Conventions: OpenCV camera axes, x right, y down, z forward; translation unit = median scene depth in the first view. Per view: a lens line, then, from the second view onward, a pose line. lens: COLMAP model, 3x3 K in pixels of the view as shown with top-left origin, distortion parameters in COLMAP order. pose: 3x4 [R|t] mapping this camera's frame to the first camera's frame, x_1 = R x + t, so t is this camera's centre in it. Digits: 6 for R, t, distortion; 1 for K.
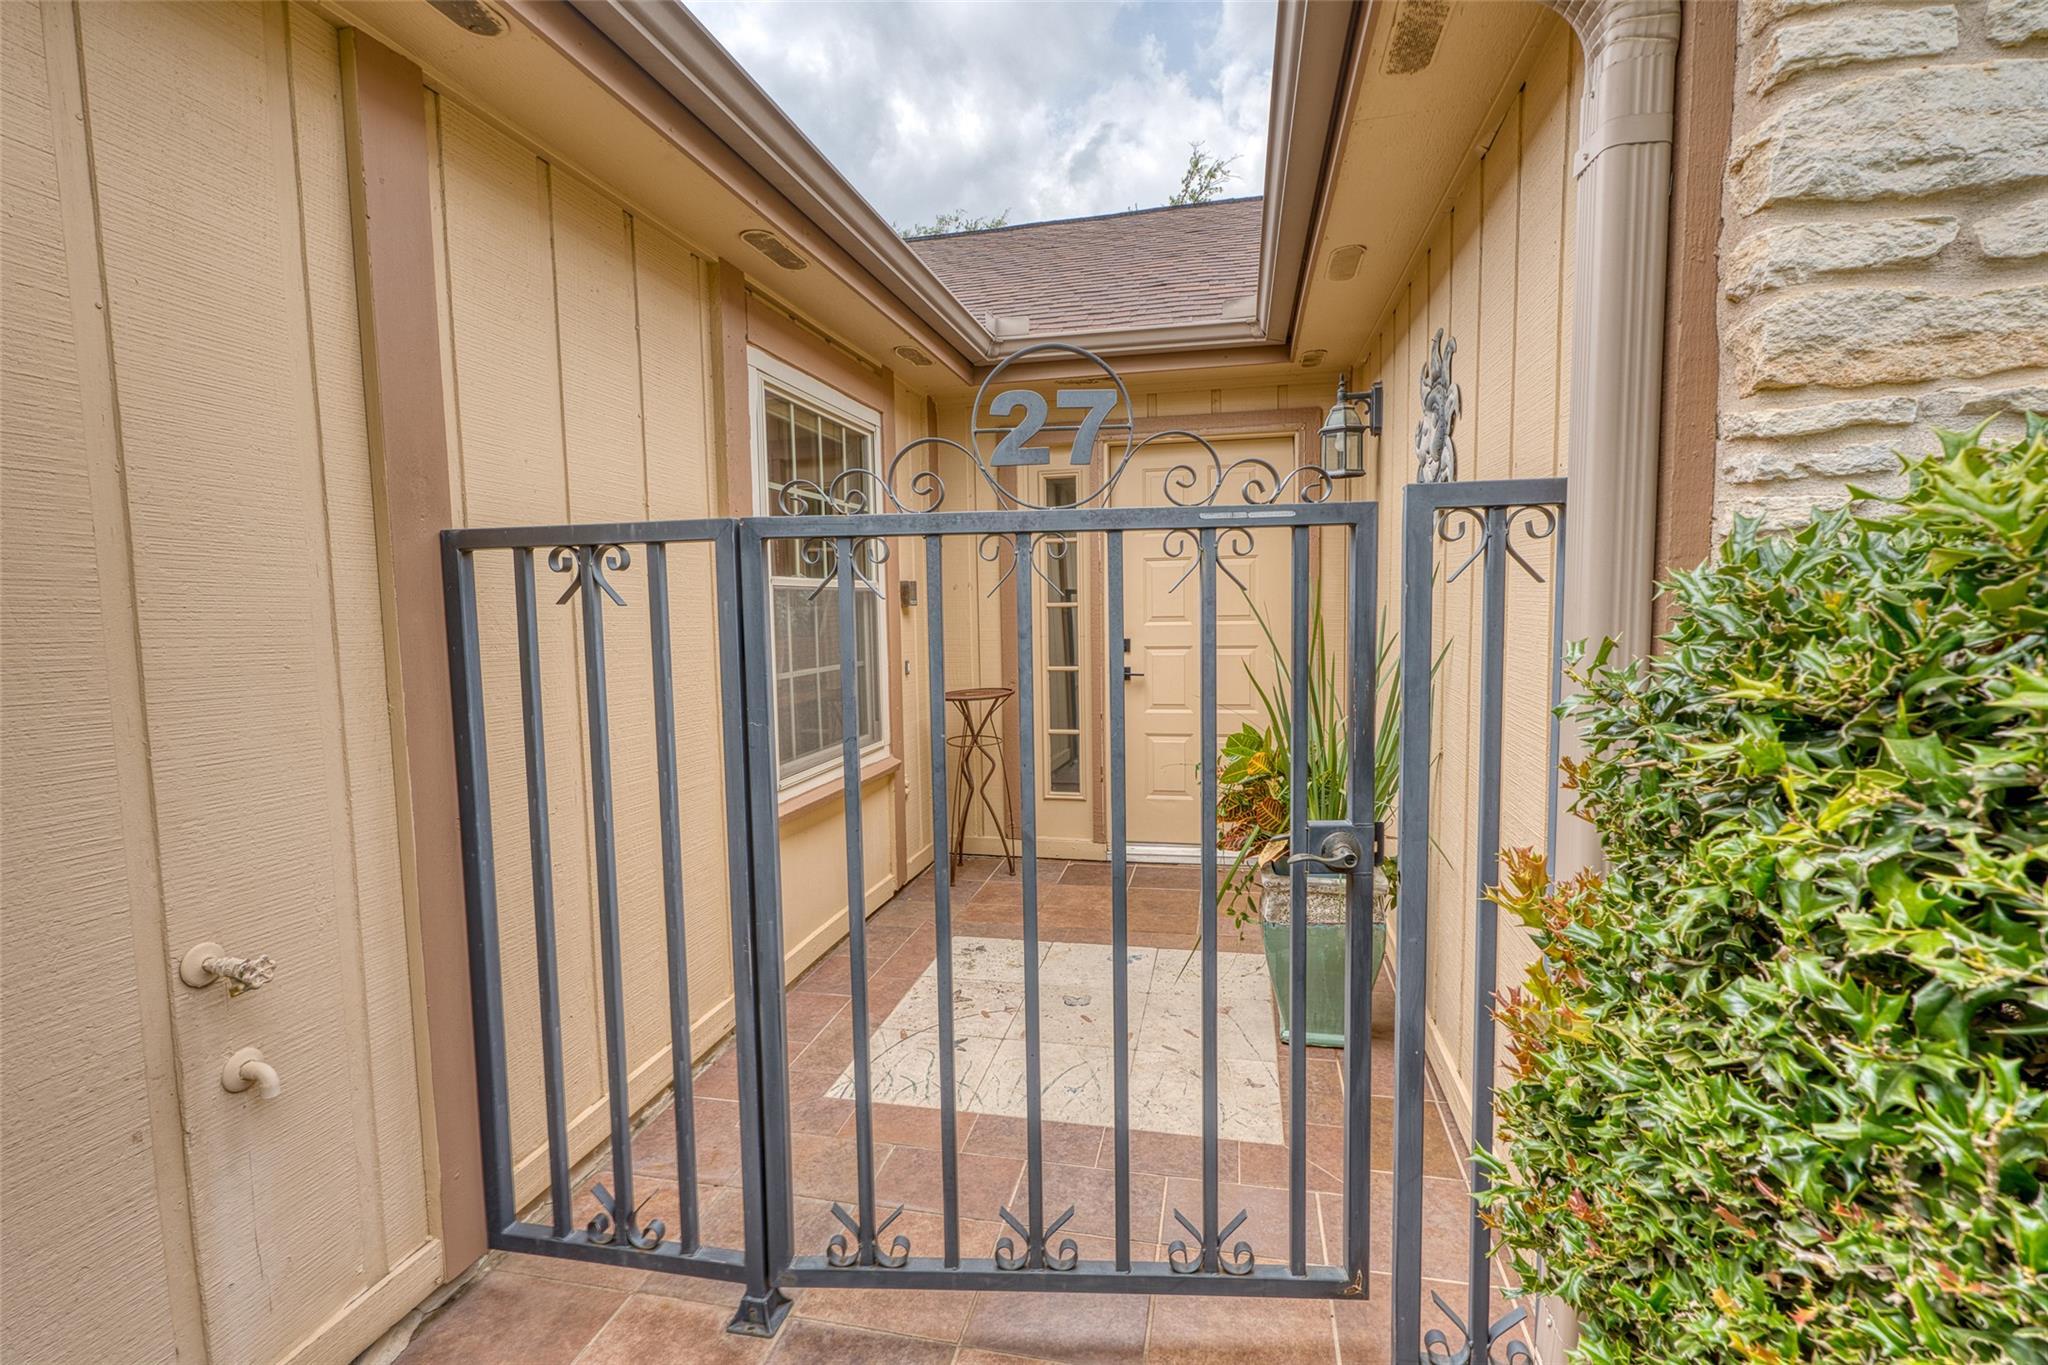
lens RADIAL K [[940.5, 0, 1024.0], [0, 940.5, 682.5], [0, 0, 1]] dist [0.000248, 0.000003]
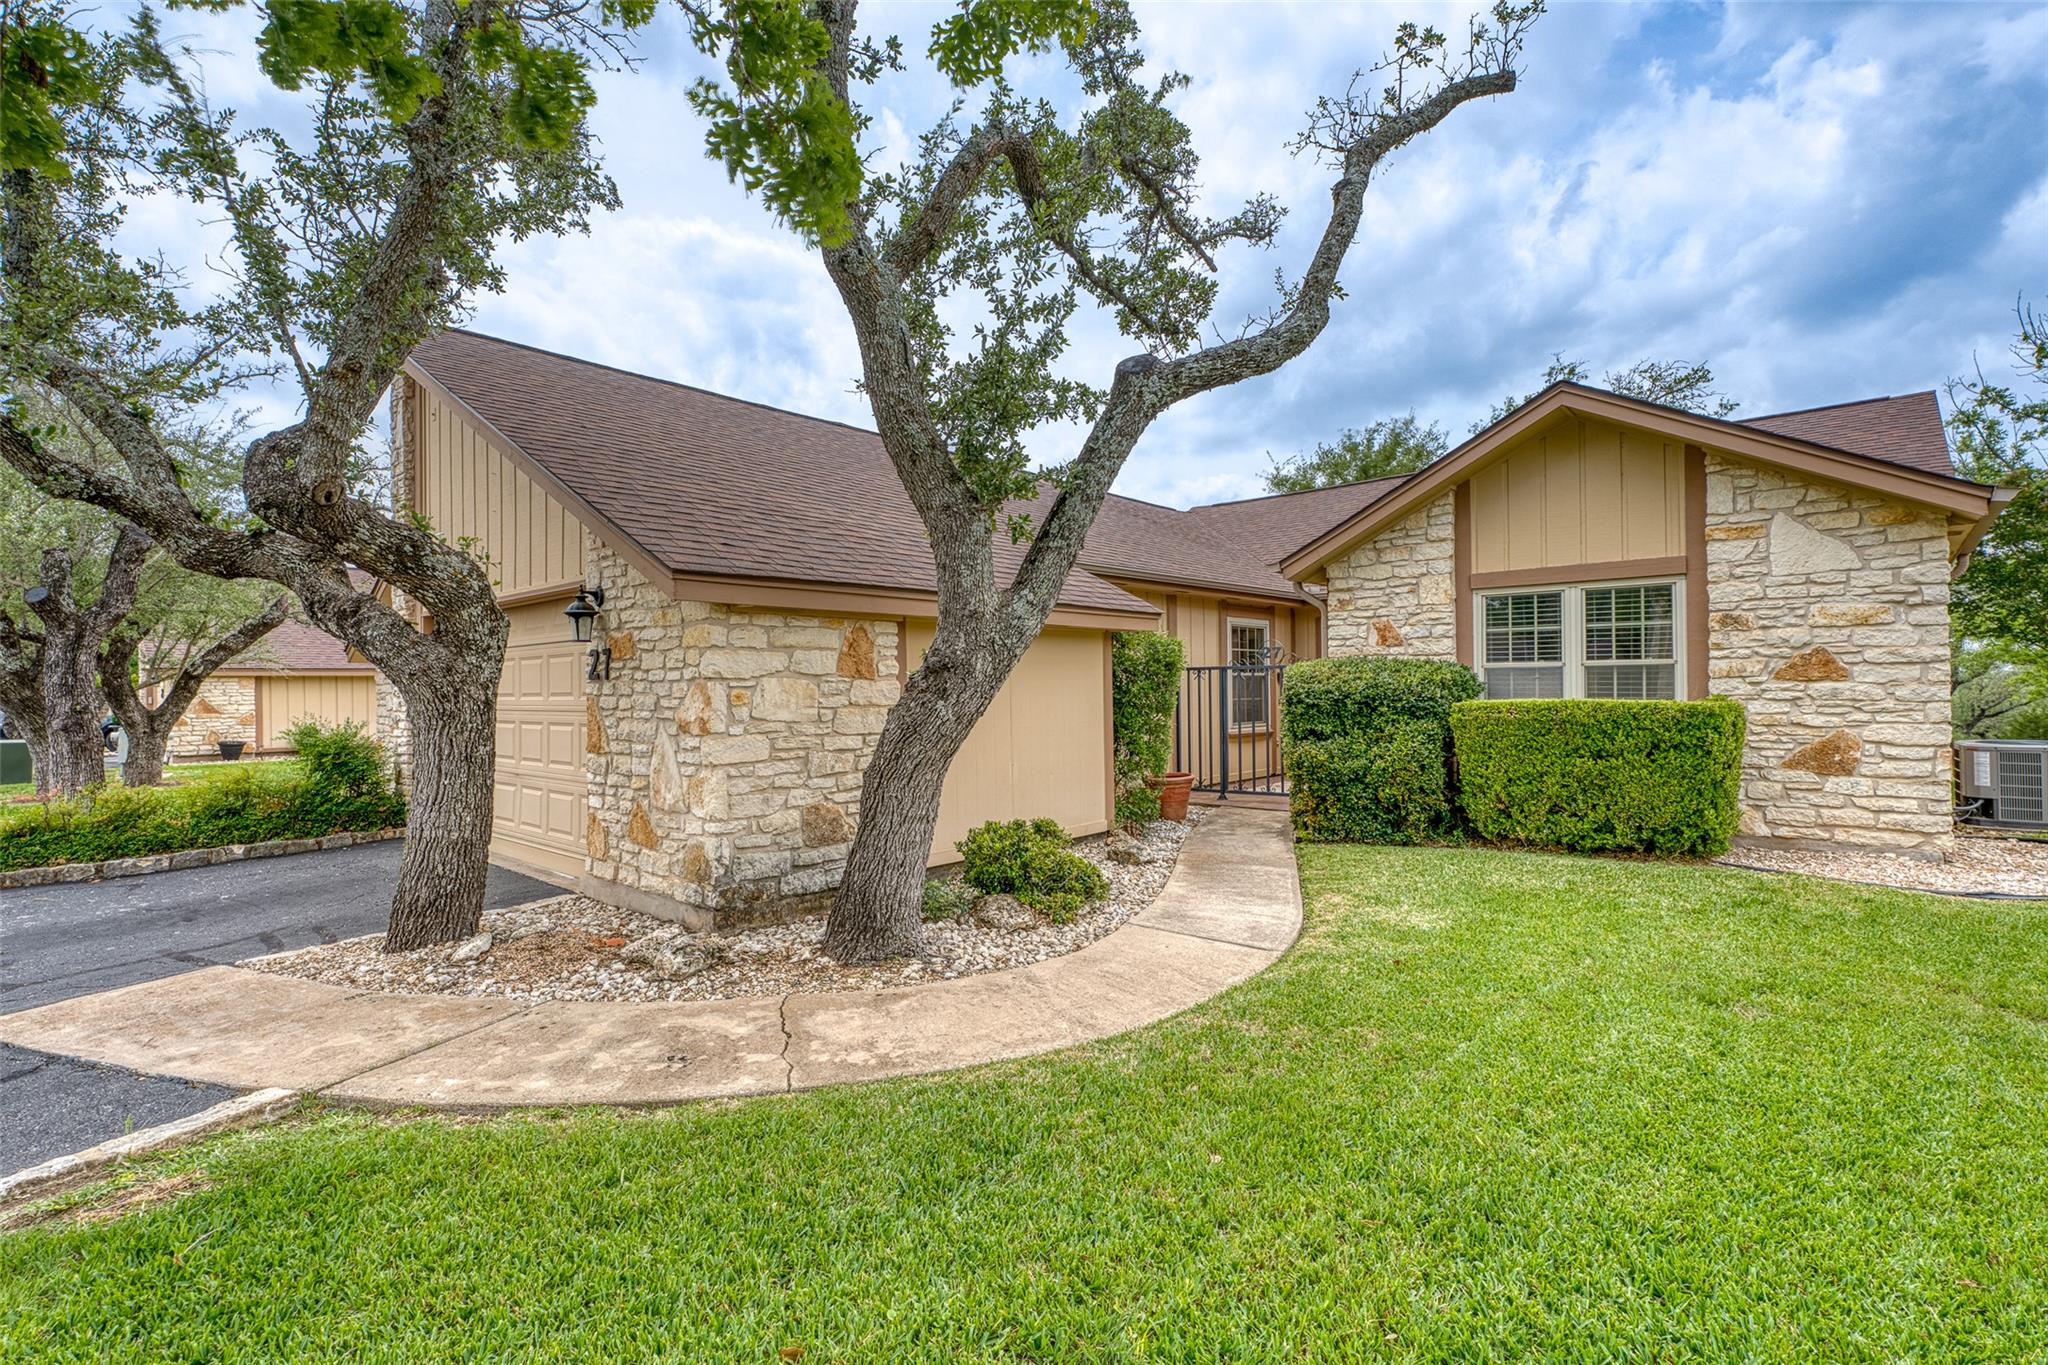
lens RADIAL K [[940.5, 0, 1024.0], [0, 940.5, 682.5], [0, 0, 1]] dist [0.000248, 0.000003]
pose [[0.875866, 0.009224, -0.482466, 1.232651], [-0.050757, 0.996032, -0.073101, 0.365049], [0.479878, 0.088516, 0.872859, -4.033908]]
